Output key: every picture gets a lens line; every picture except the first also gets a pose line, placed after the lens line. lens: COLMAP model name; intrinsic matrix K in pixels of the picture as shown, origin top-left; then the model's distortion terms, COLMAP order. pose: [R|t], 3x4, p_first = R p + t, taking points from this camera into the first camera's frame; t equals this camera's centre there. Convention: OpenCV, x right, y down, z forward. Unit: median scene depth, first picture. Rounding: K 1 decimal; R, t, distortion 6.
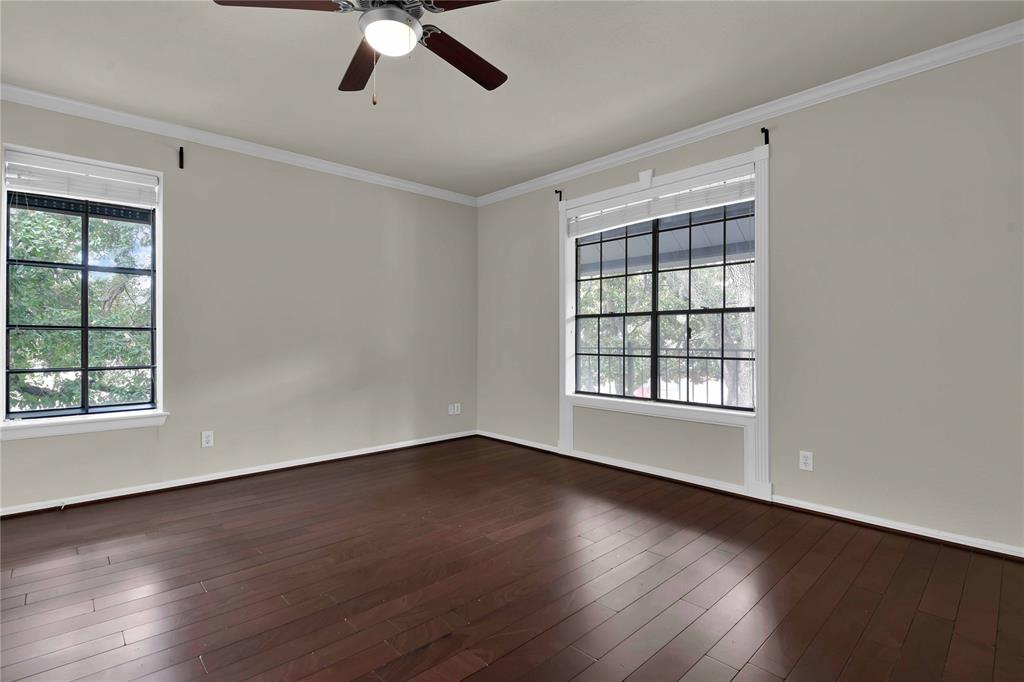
lens RADIAL K [[479.1, 0, 512.0], [0, 479.1, 341.0], [0, 0, 1]] dist [-0.001200, -0.000030]
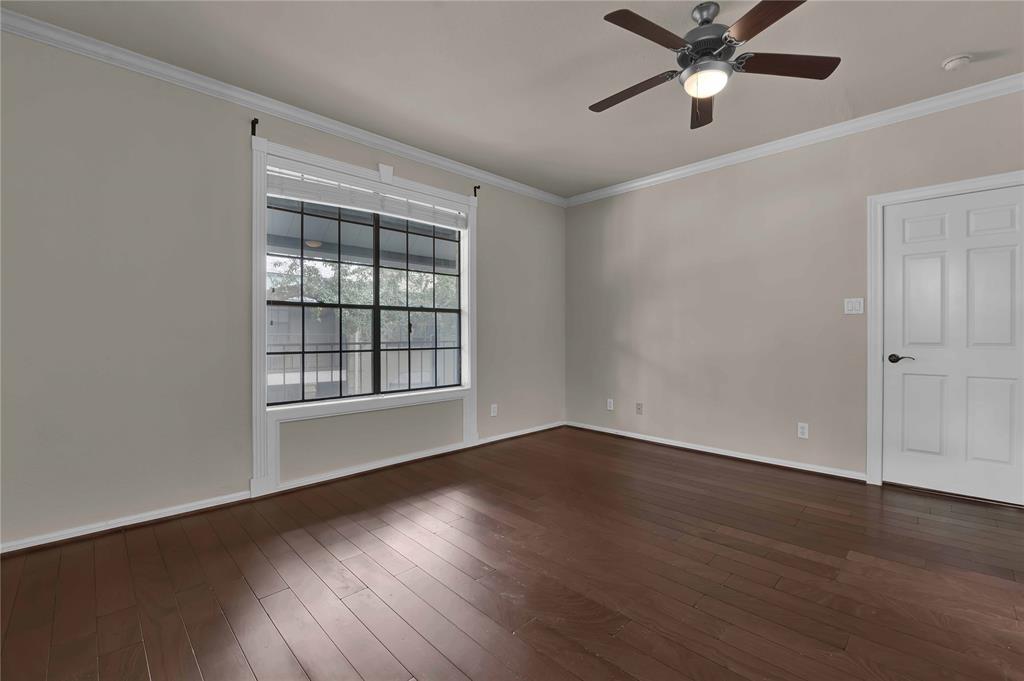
lens RADIAL K [[440.2, 0, 536.7], [0, 440.2, 340.1], [0, 0, 1]] dist [-0.000554, -0.000403]
pose [[-0.049978, -0.015476, 0.998630, -0.652849], [0.004297, 0.999867, 0.015710, -0.002511], [-0.998741, 0.005077, -0.049904, 0.723653]]
